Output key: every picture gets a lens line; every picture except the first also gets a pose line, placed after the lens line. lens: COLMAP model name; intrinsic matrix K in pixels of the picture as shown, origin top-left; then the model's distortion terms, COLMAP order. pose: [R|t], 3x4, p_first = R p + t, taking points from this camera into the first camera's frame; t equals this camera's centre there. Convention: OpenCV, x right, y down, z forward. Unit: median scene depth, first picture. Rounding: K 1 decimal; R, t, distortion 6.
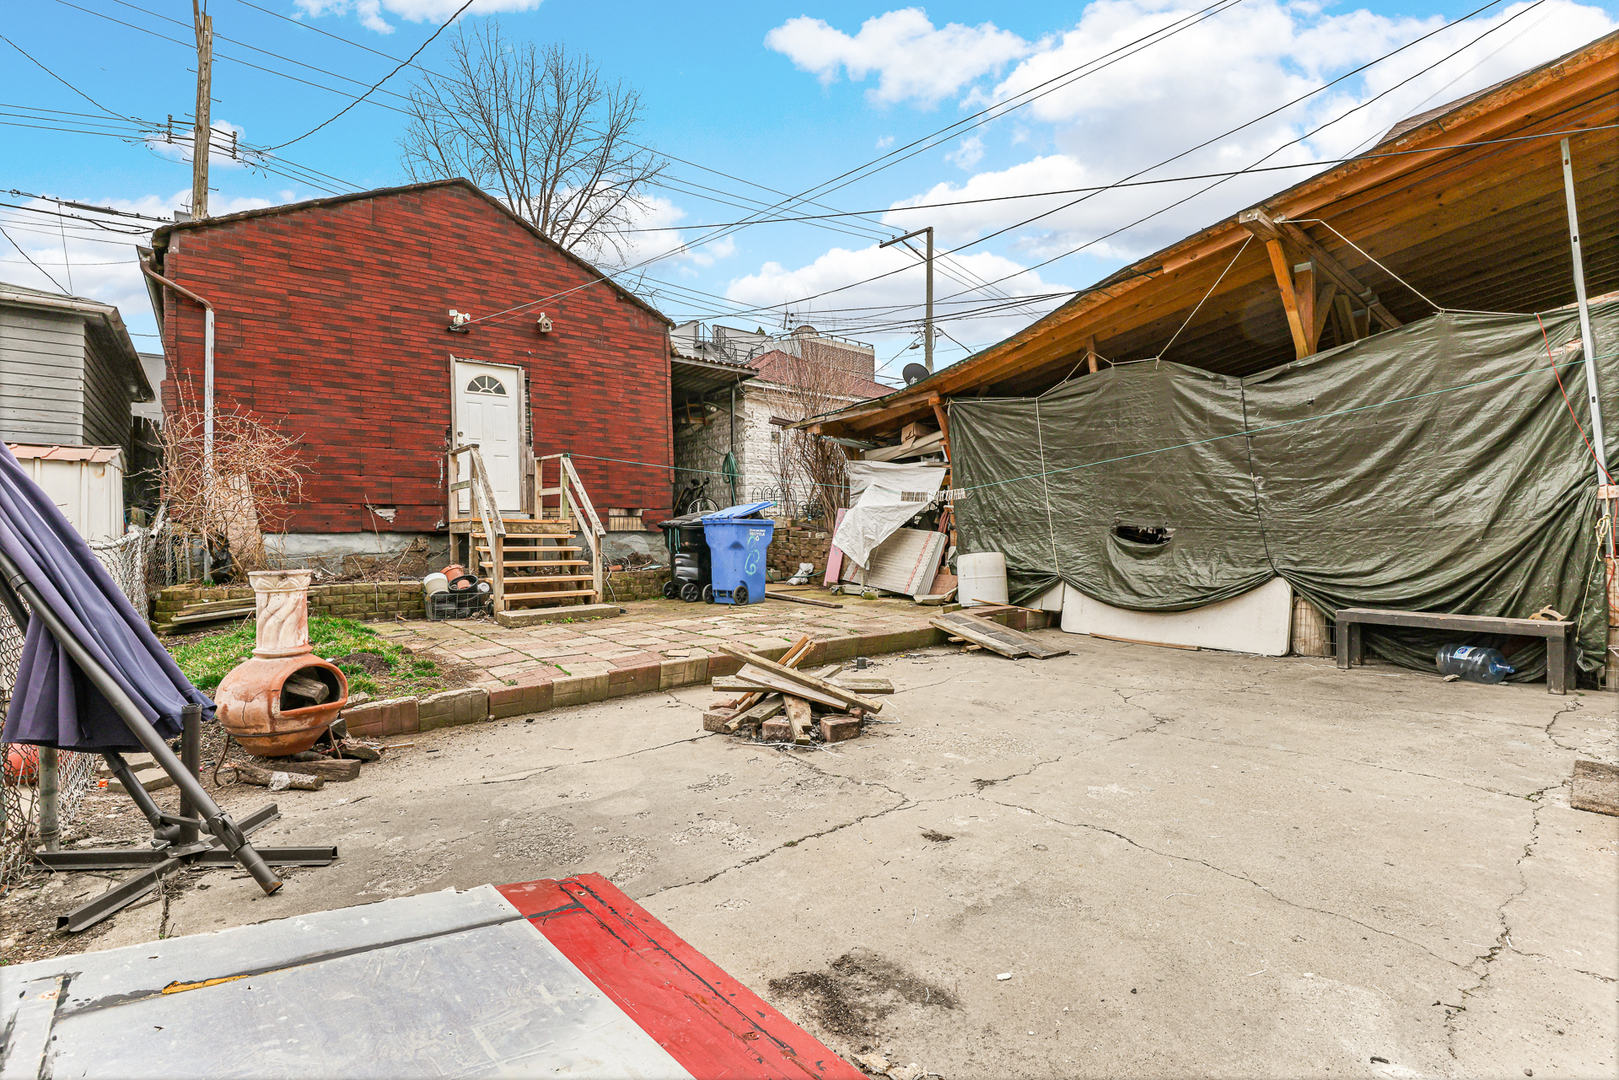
lens RADIAL K [[762.2, 0, 806.8], [0, 762.2, 538.3], [0, 0, 1]] dist [-0.009065, -0.000165]
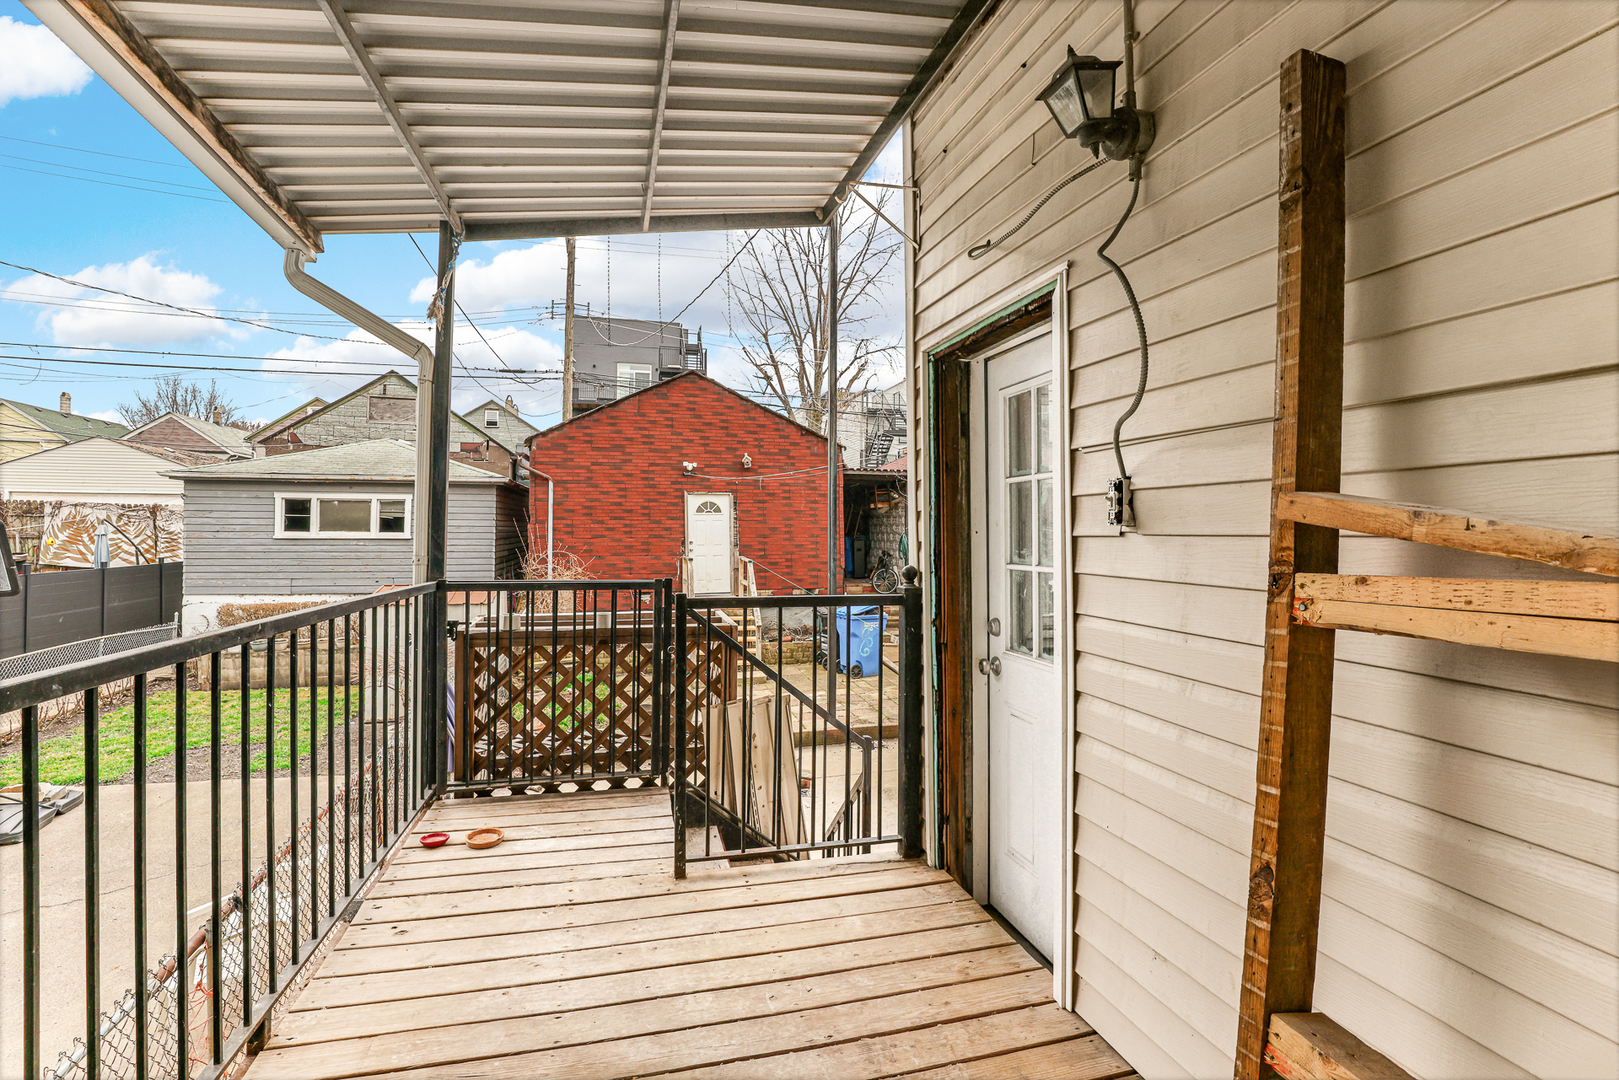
lens RADIAL K [[762.2, 0, 806.7], [0, 762.2, 536.1], [0, 0, 1]] dist [-0.009065, -0.000165]
pose [[0.914012, 0.009987, -0.405563, 0.372651], [-0.006595, 0.999931, 0.009761, -0.173843], [0.405633, -0.006247, 0.914015, -0.283872]]
